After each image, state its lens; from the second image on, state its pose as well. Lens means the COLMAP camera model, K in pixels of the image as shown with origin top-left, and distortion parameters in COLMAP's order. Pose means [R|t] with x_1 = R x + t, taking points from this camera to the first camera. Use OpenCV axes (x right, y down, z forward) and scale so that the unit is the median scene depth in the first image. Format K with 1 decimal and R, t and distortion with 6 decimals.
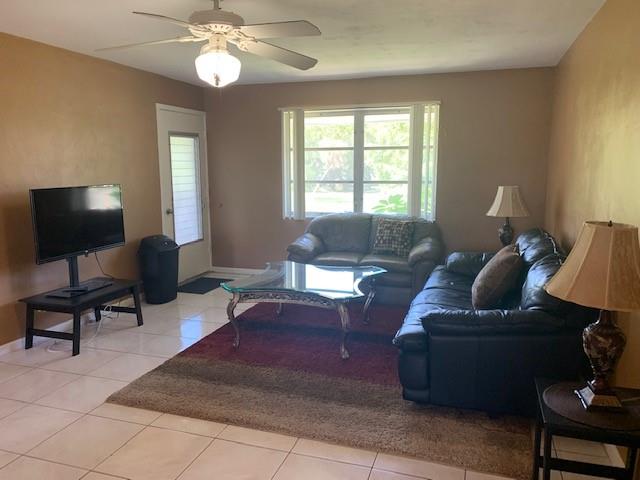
lens RADIAL K [[487.4, 0, 319.9], [0, 487.4, 236.5], [0, 0, 1]] dist [0.007470, -0.001604]
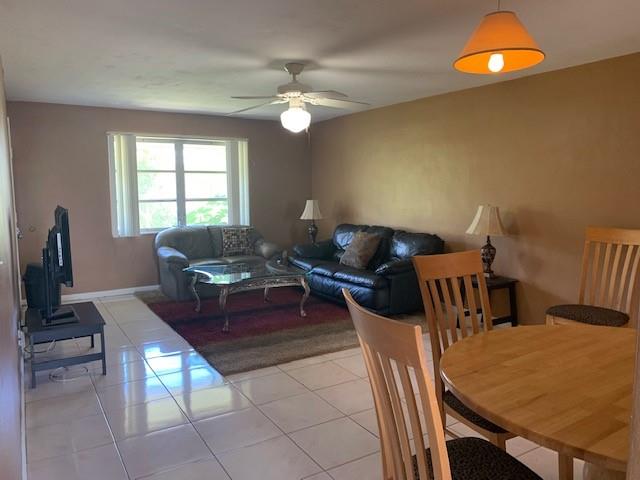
lens RADIAL K [[487.4, 0, 319.7], [0, 487.4, 242.2], [0, 0, 1]] dist [0.007470, -0.001604]
pose [[0.639689, -0.084461, 0.763979, -0.655466], [0.110882, 0.993688, 0.017013, 0.005160], [-0.760594, 0.073828, 0.645016, 0.002692]]
